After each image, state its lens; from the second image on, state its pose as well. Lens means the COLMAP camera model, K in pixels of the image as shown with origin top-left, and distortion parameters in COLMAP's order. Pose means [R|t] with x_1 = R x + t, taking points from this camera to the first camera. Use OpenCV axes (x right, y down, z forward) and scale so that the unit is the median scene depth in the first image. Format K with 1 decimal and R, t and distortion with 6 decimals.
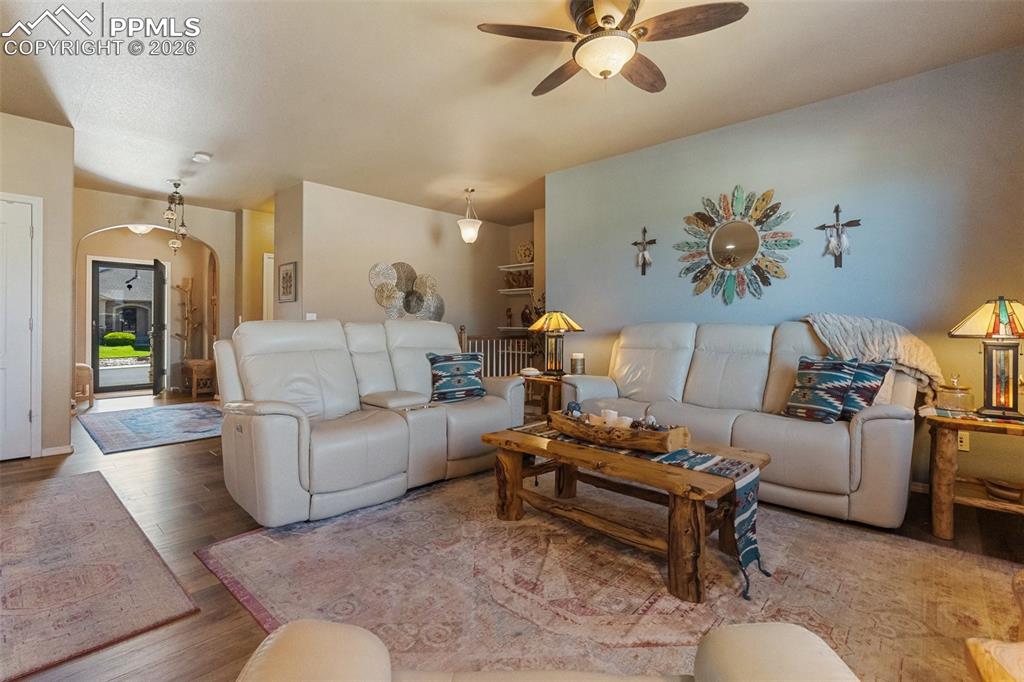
lens RADIAL K [[467.0, 0, 512.4], [0, 467.0, 323.5], [0, 0, 1]] dist [0.000202, 0.000138]
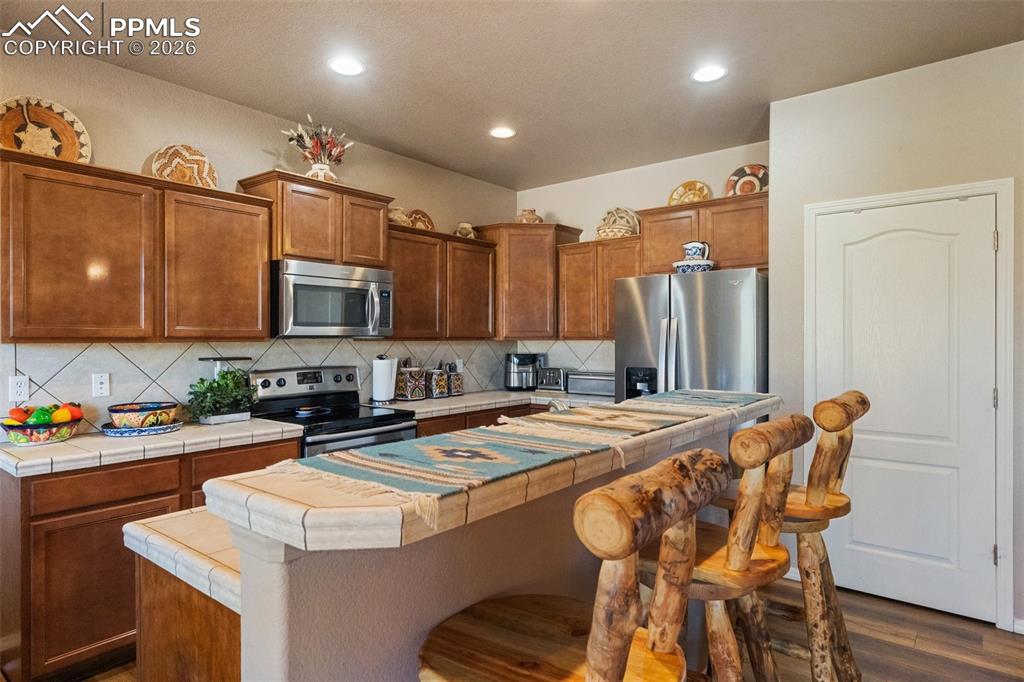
lens RADIAL K [[588.7, 0, 512.0], [0, 588.7, 341.0], [0, 0, 1]] dist [0.002039, 0.000782]
pose [[0.059302, -0.000001, -0.998240, -0.324676], [0.004037, 0.999992, 0.000239, -0.072223], [0.998232, -0.004045, 0.059301, 0.347466]]
